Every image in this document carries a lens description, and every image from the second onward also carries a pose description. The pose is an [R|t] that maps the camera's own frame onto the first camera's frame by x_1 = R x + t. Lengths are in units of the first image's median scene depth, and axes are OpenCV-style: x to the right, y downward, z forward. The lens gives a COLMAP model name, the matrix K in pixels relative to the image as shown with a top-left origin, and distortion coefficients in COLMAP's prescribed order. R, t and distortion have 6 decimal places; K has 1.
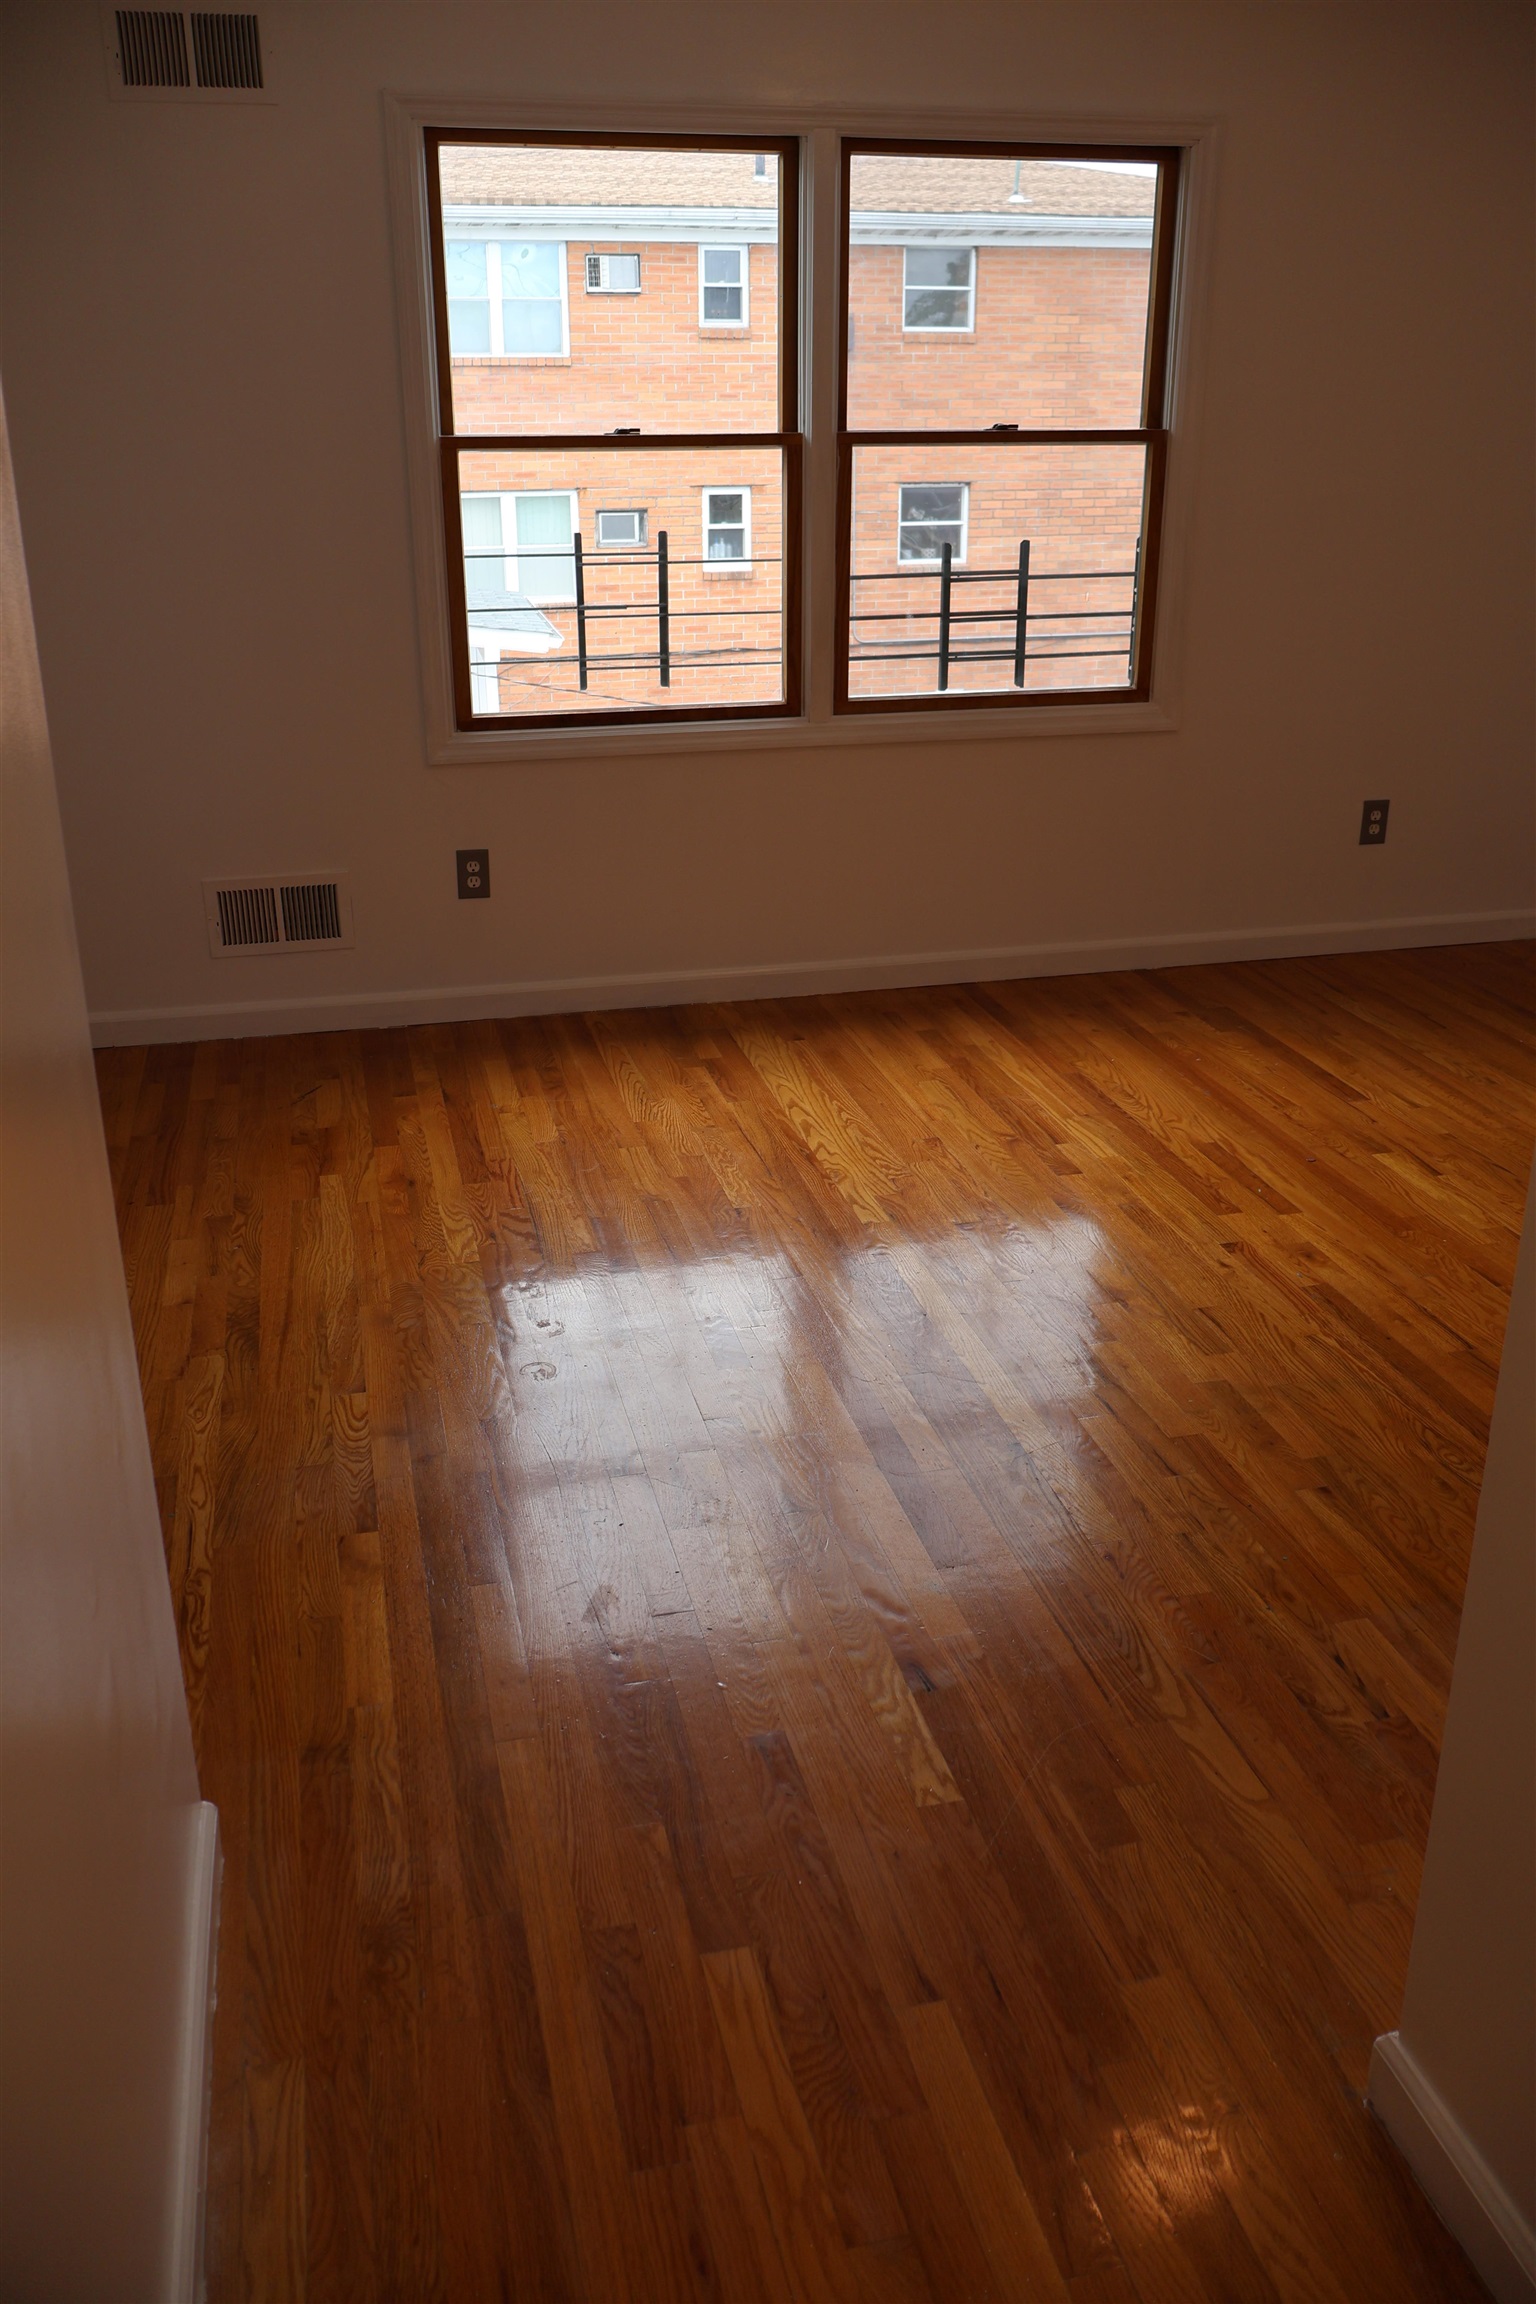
lens RADIAL K [[1938.1, 0, 768.0], [0, 1938.1, 1152.0], [0, 0, 1]] dist [0.013051, 0.008158]
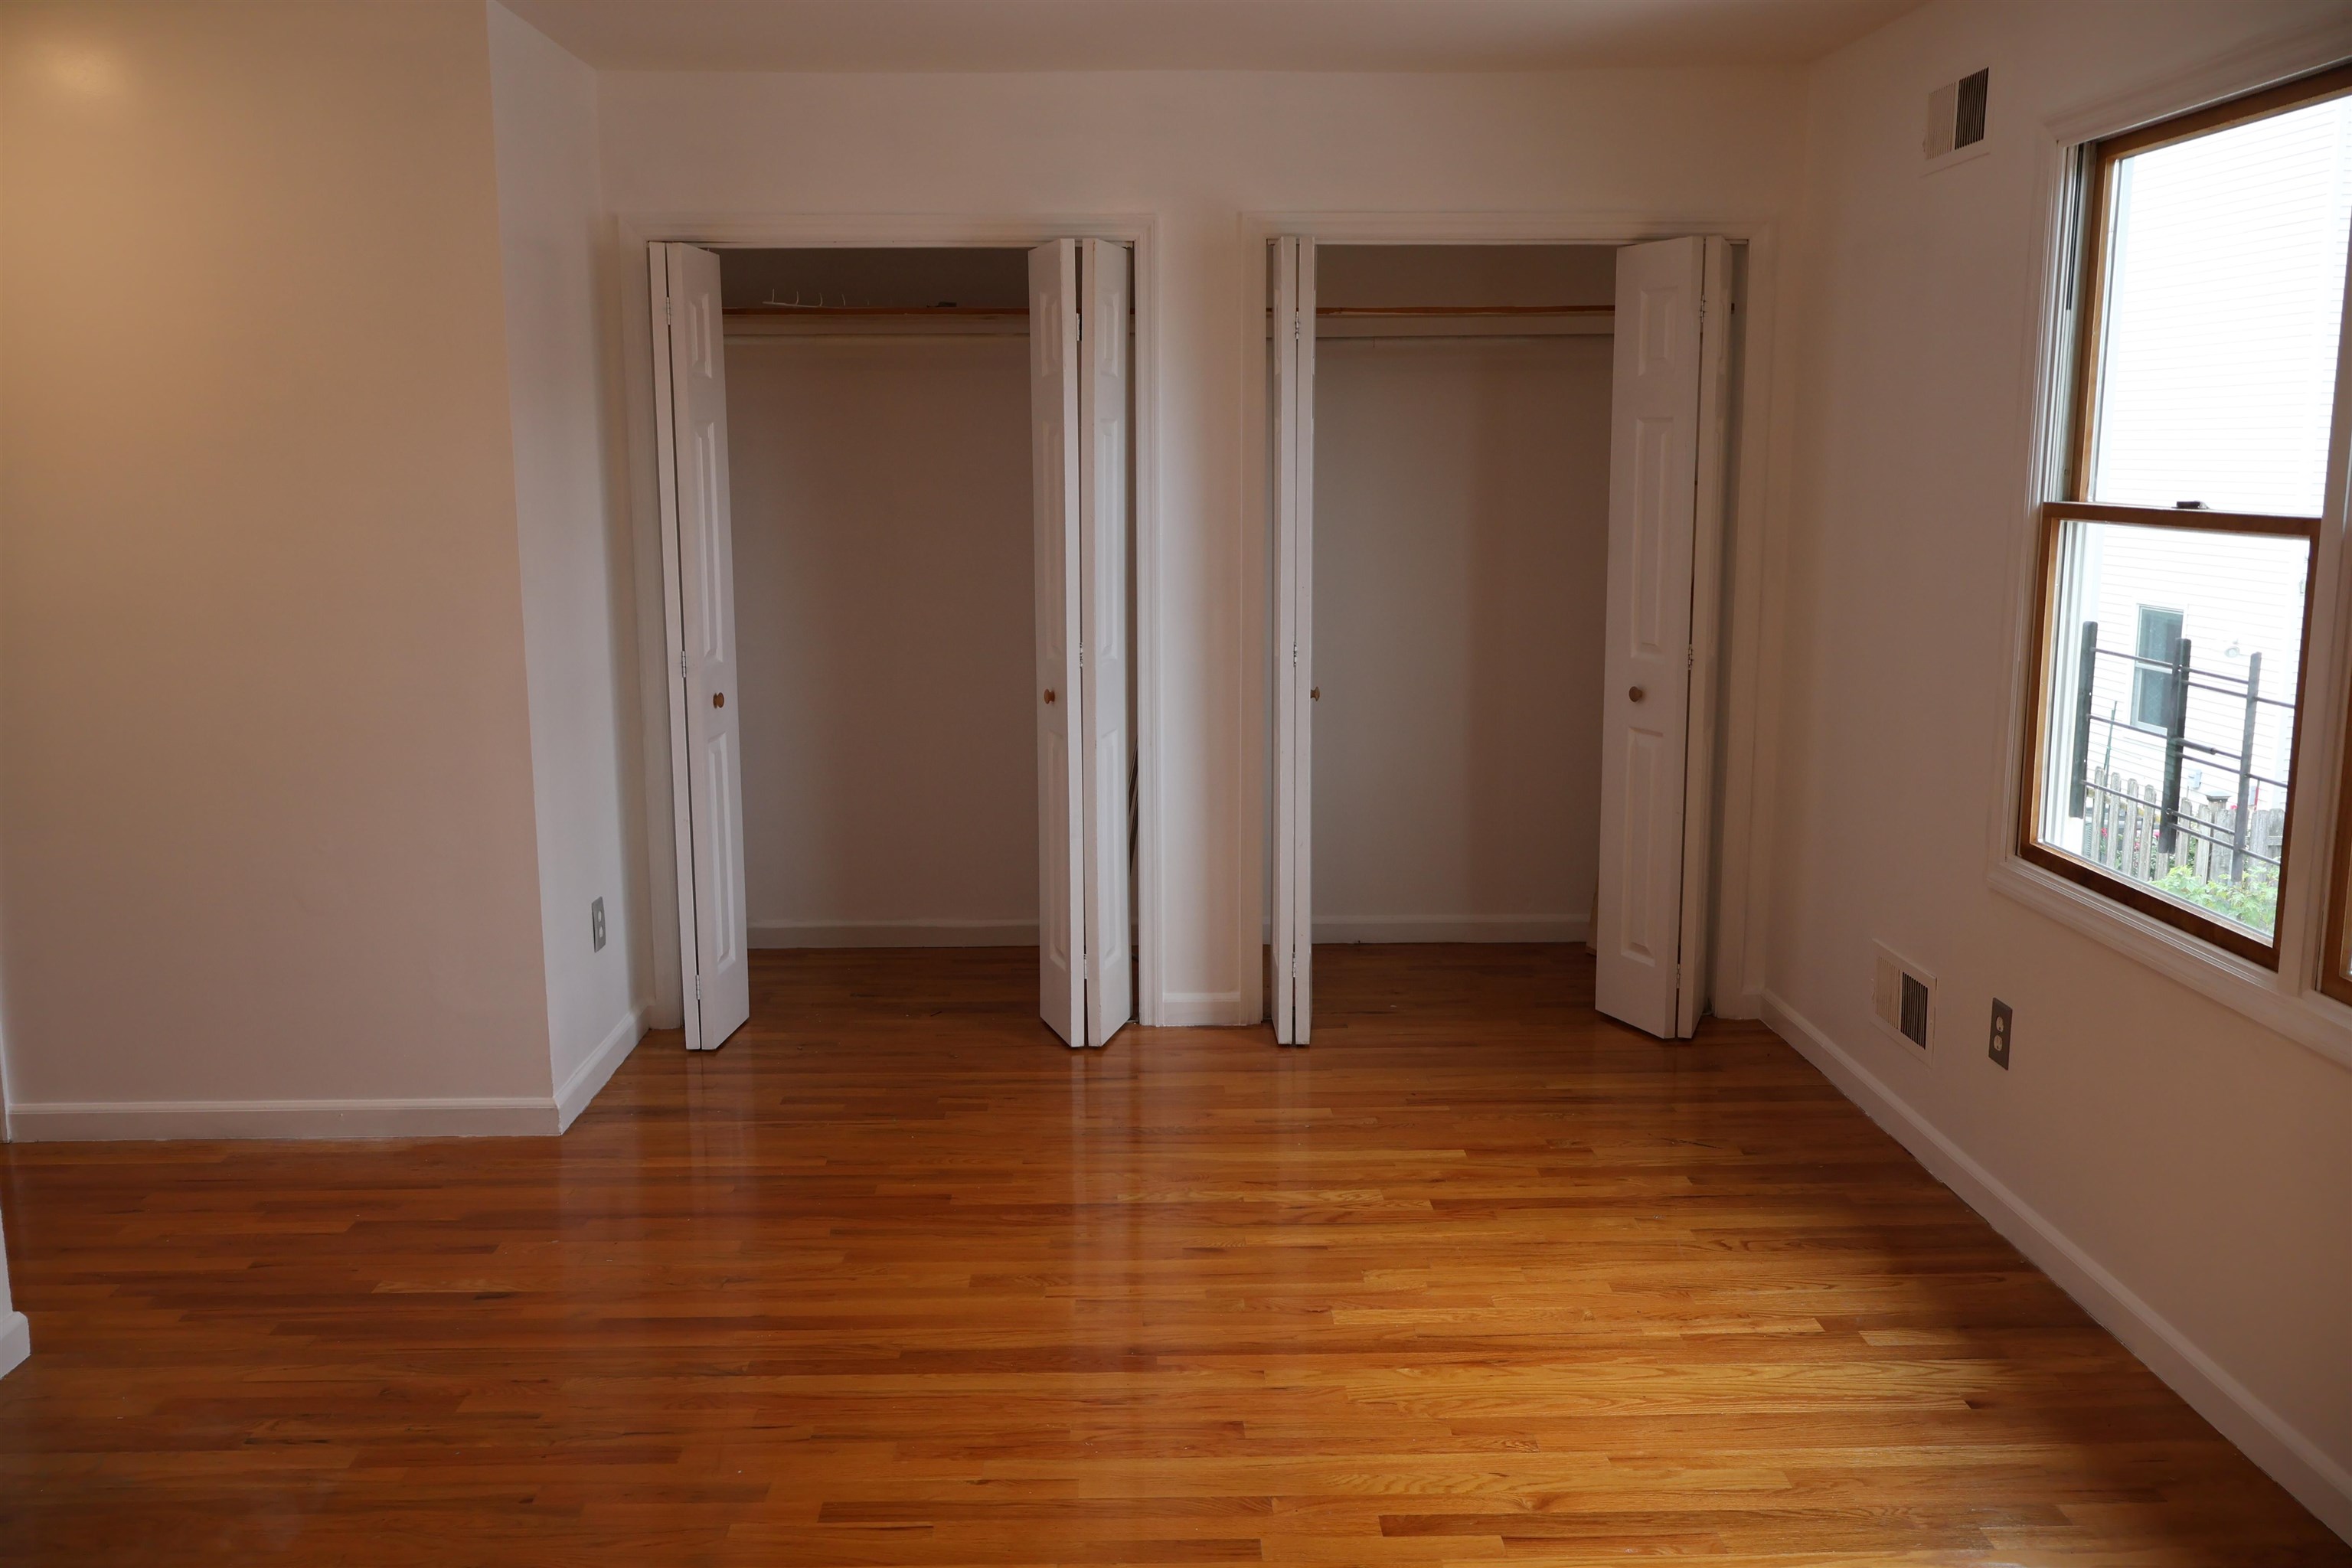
lens RADIAL K [[1978.5, 0, 1176.0], [0, 1978.5, 784.0], [0, 0, 1]] dist [0.013051, 0.008158]
pose [[-0.217795, 0.166174, -0.961744, 0.686507], [-0.355525, 0.904188, 0.236741, -0.312480], [0.908938, 0.393485, -0.137848, 0.788340]]
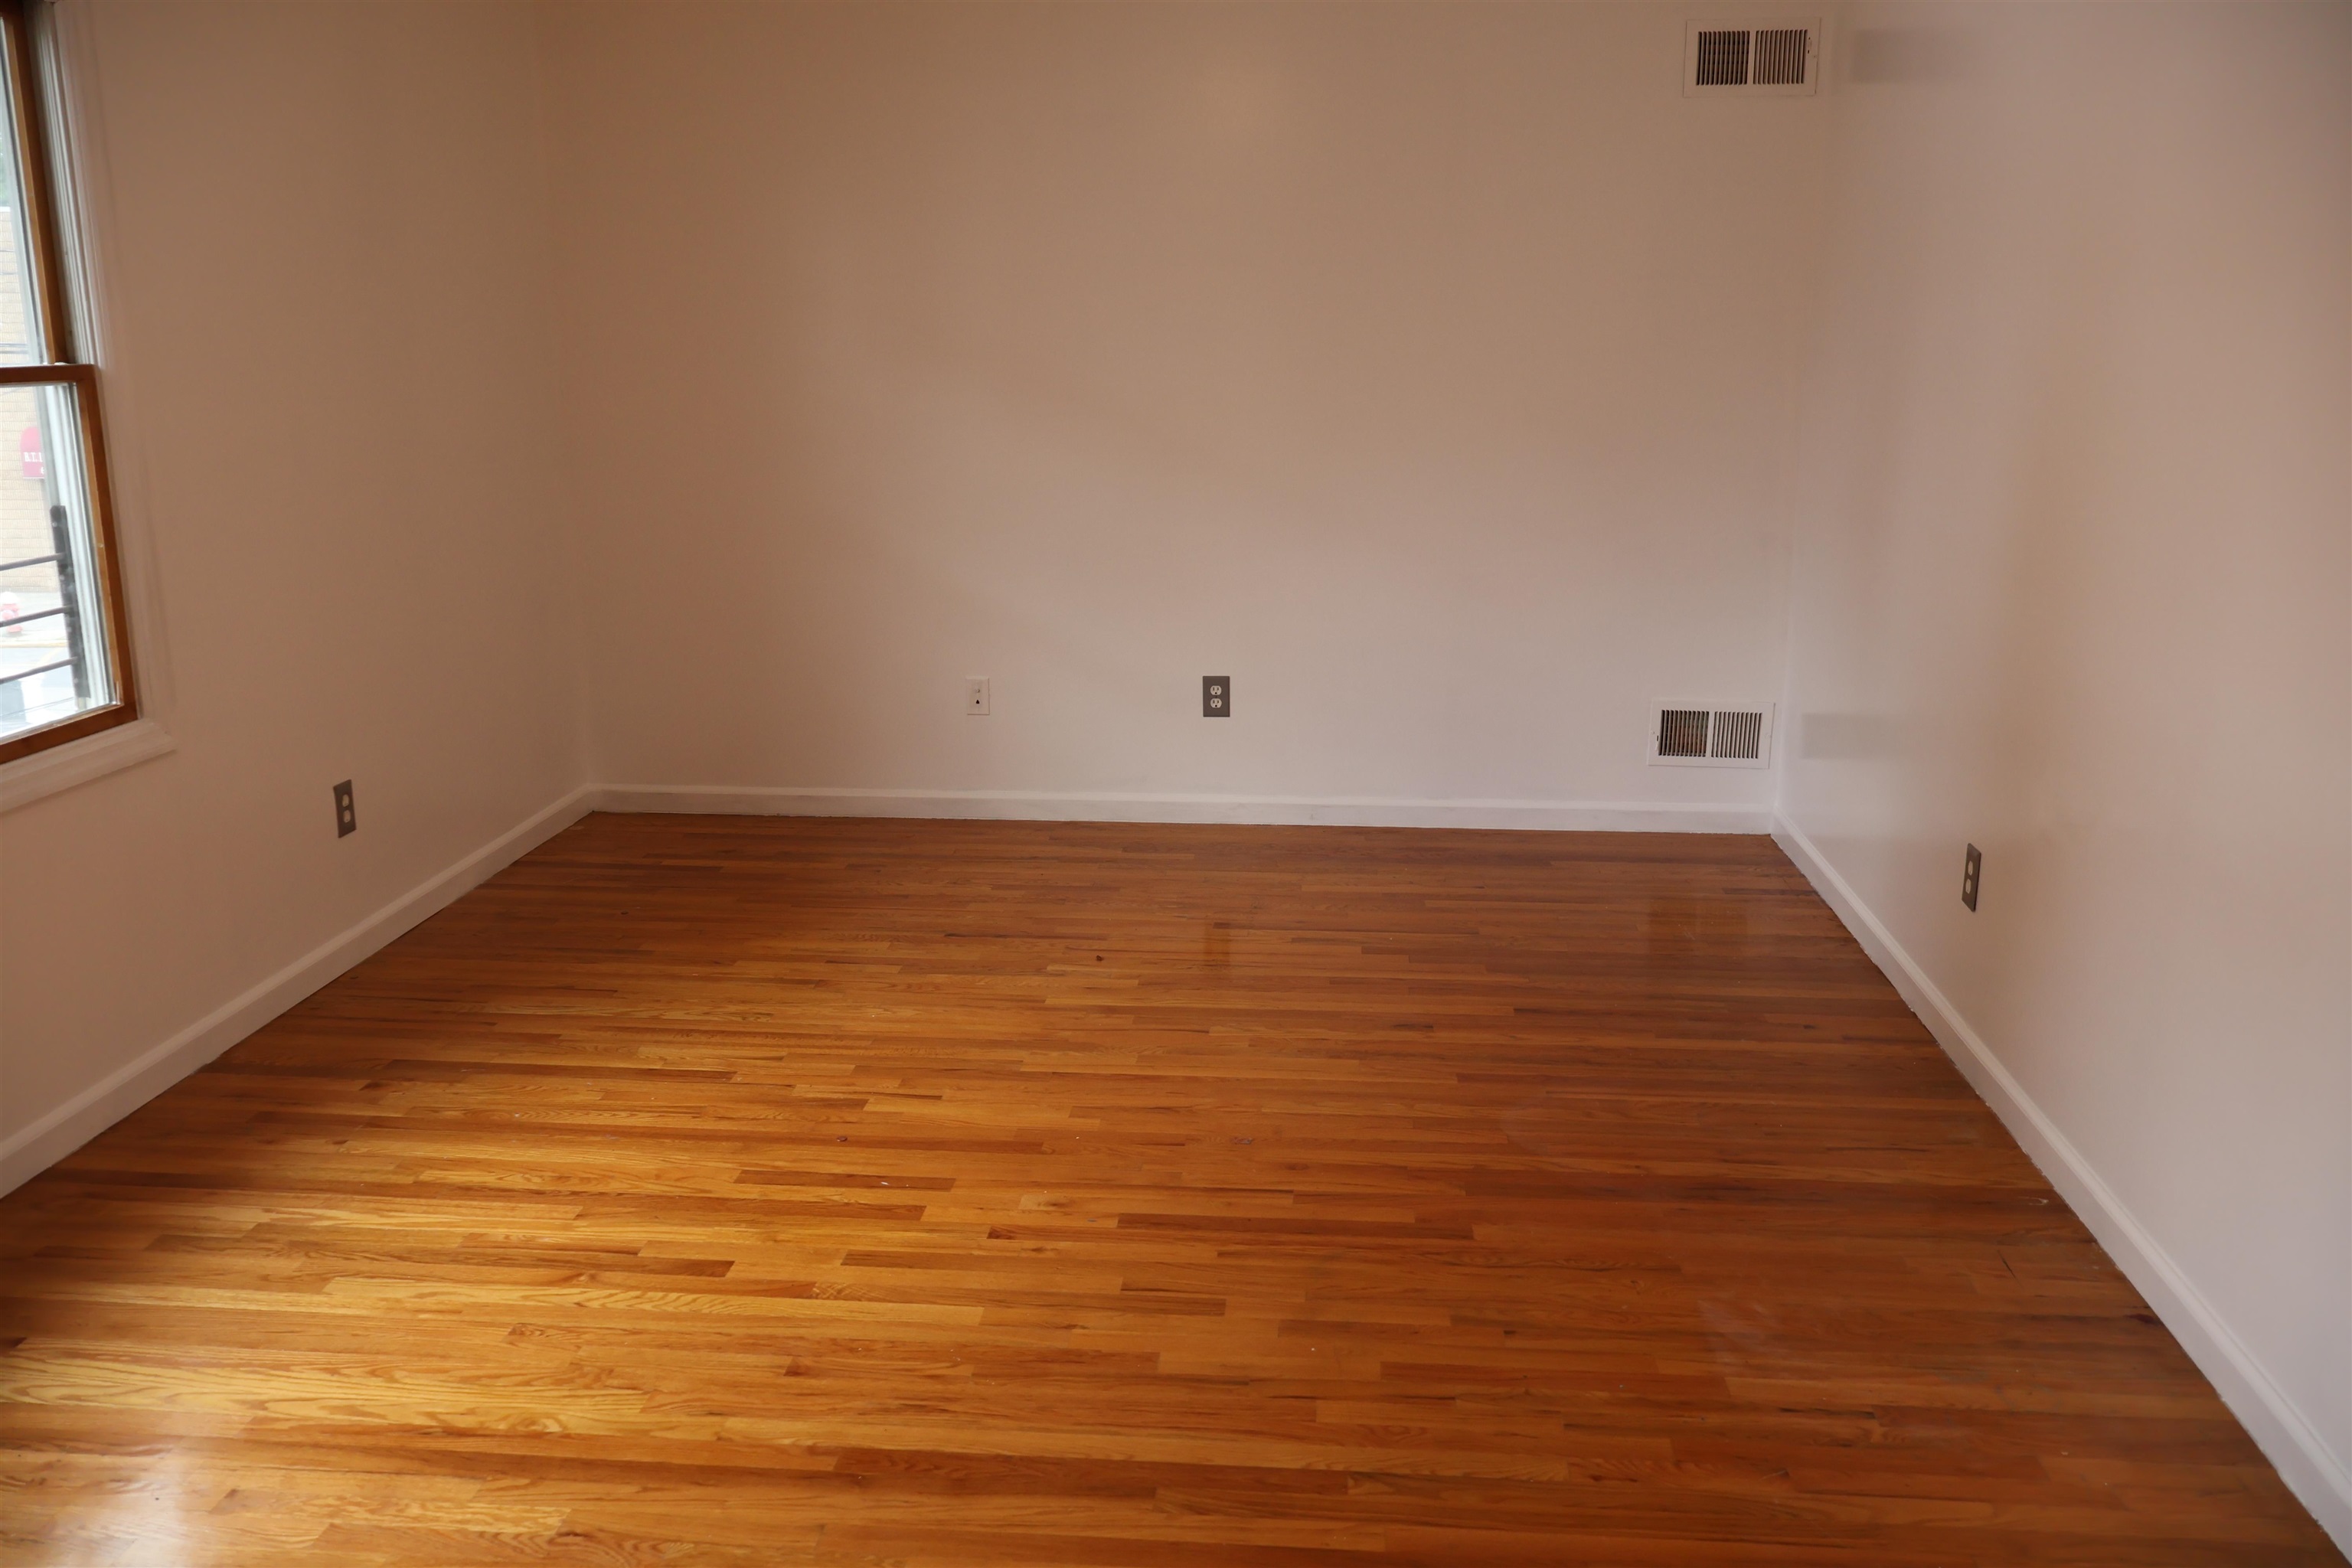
lens RADIAL K [[1978.5, 0, 1176.0], [0, 1978.5, 784.0], [0, 0, 1]] dist [0.013051, 0.008158]
pose [[0.328259, -0.217246, 0.919266, -0.403824], [0.349825, 0.931952, 0.095326, -0.155816], [-0.877422, 0.290291, 0.381920, 0.409055]]
